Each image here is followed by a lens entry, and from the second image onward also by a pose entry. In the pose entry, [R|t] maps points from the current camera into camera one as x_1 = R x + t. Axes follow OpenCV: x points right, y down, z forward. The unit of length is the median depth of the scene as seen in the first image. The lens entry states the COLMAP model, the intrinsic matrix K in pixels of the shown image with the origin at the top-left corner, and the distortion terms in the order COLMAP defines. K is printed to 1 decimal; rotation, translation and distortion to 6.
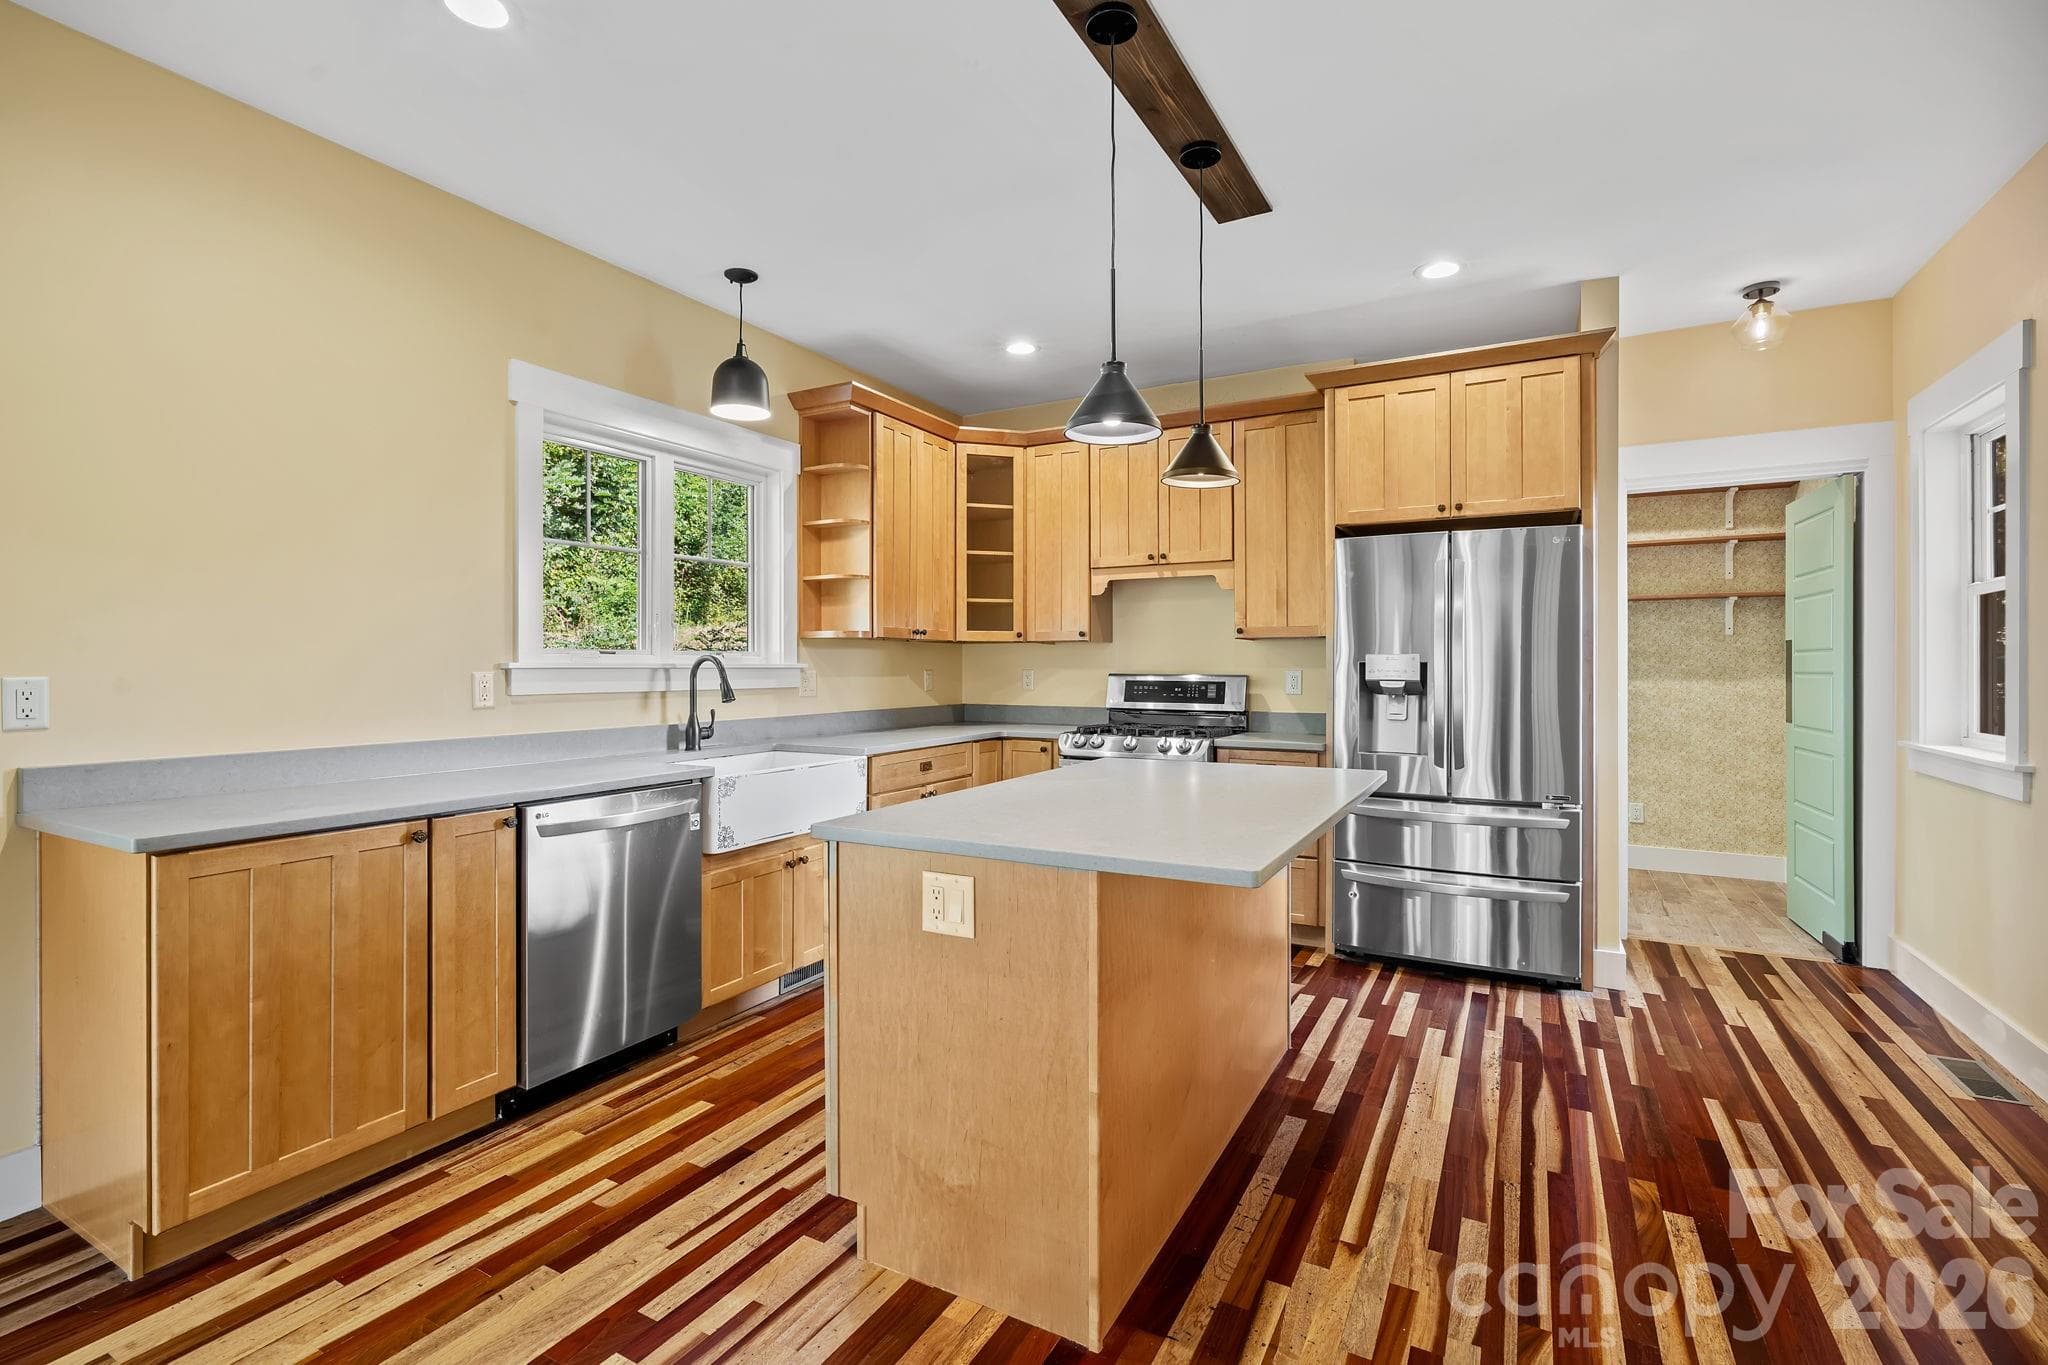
lens RADIAL K [[934.3, 0, 1016.8], [0, 934.3, 664.4], [0, 0, 1]] dist [0.000168, -0.000545]
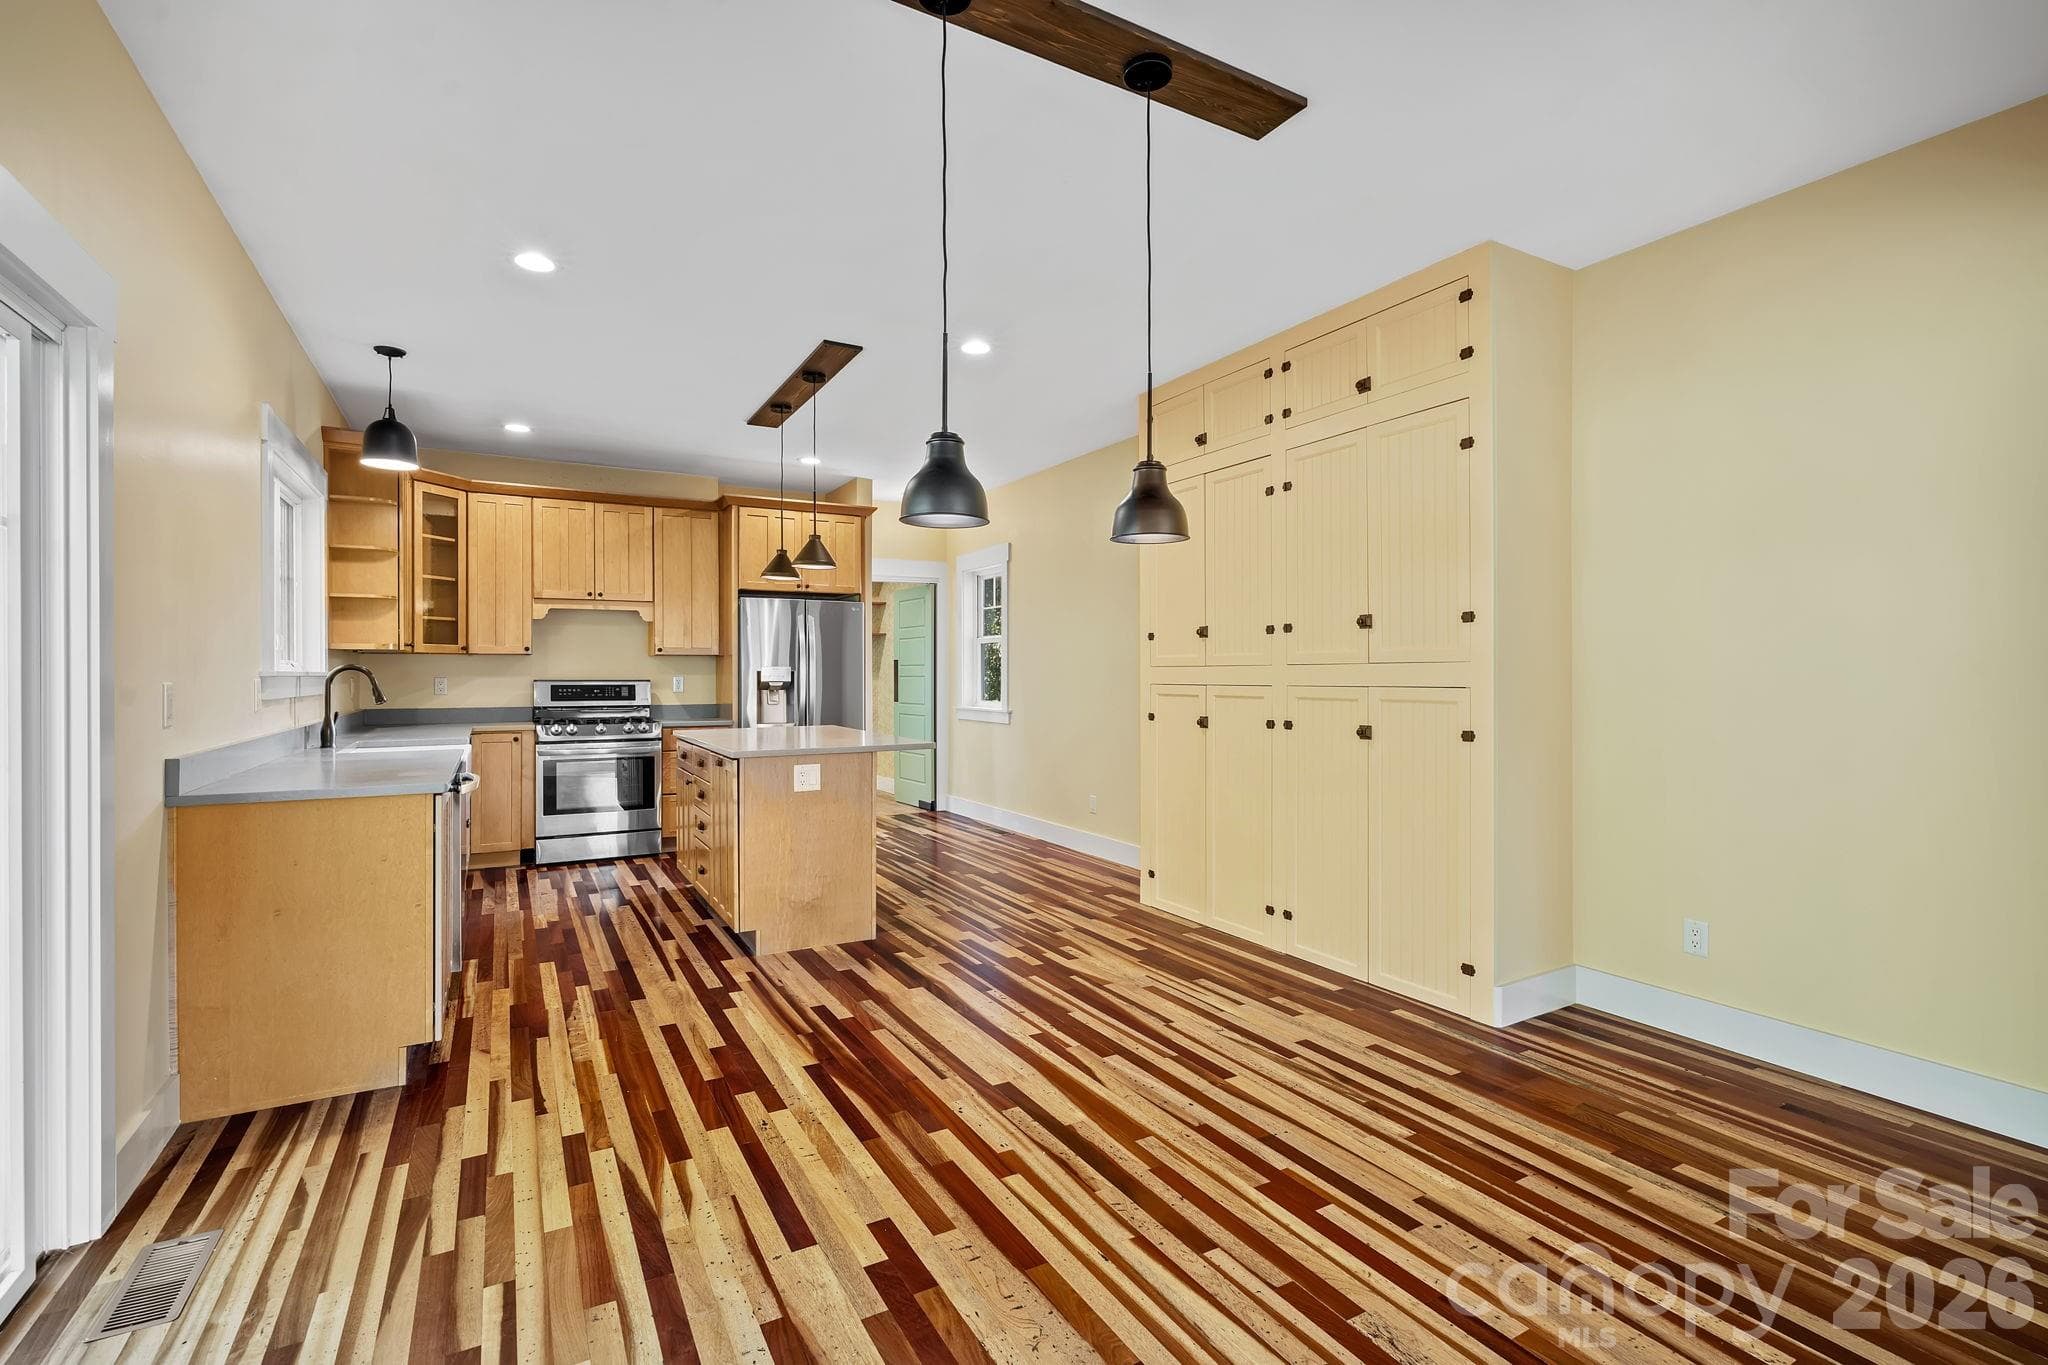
lens RADIAL K [[934.3, 0, 1010.4], [0, 934.3, 674.8], [0, 0, 1]] dist [0.000168, -0.000545]
pose [[0.536637, -0.002901, 0.843808, -0.812821], [0.001472, 0.999996, 0.002502, 0.000670], [-0.843812, -0.000101, 0.536639, -0.300910]]
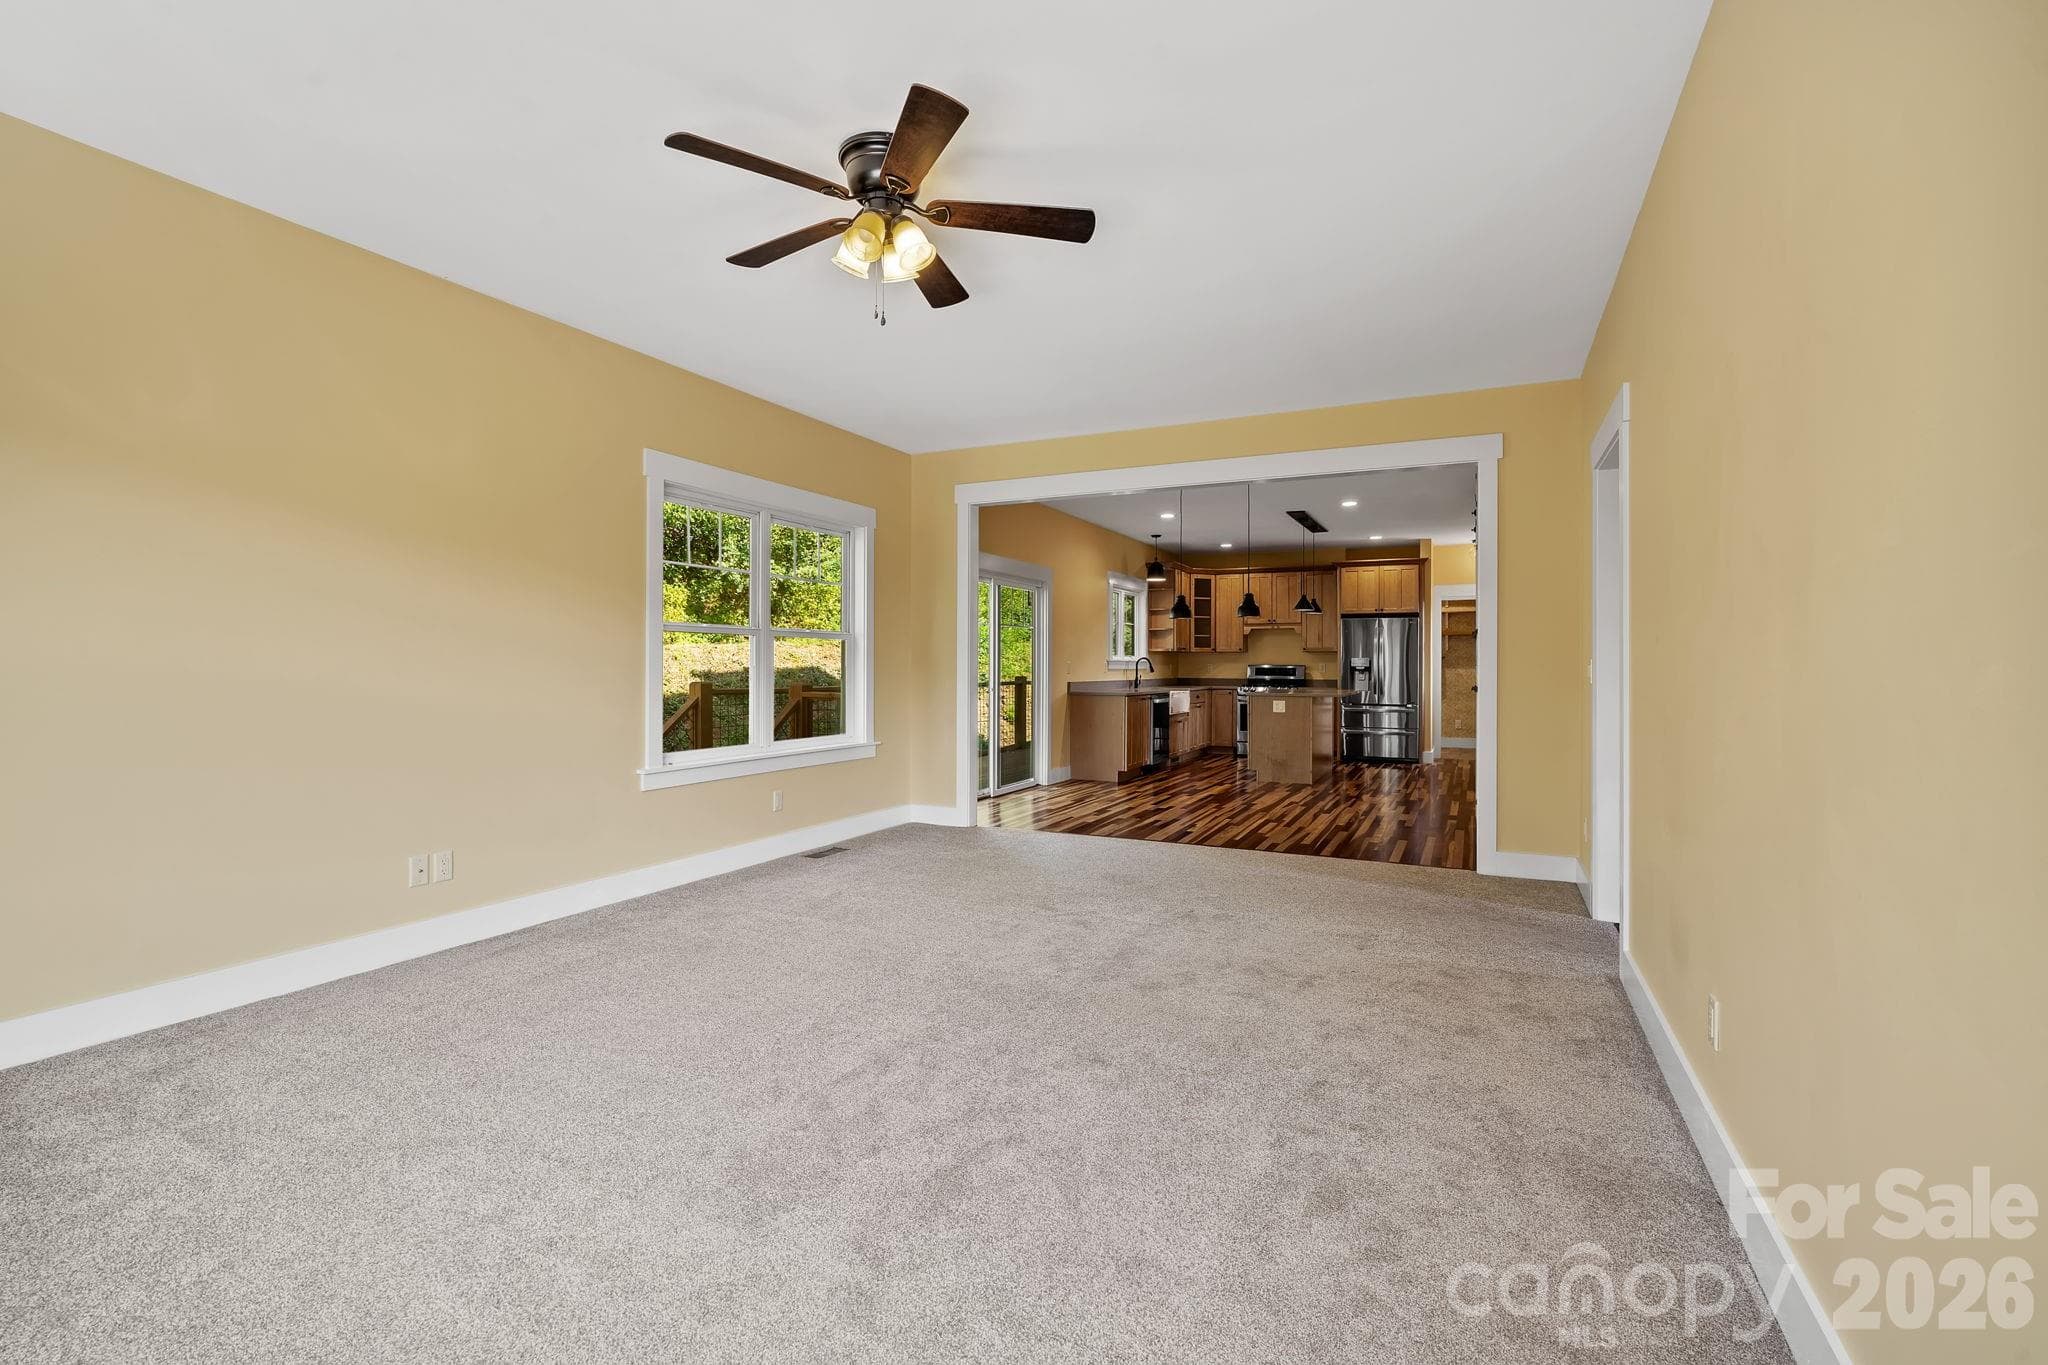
lens RADIAL K [[934.3, 0, 1012.4], [0, 934.3, 670.3], [0, 0, 1]] dist [0.000168, -0.000545]
pose [[0.999054, 0.004023, 0.043306, -0.835591], [-0.004304, 0.999970, 0.006398, 0.013670], [-0.043279, -0.006578, 0.999041, -1.932960]]
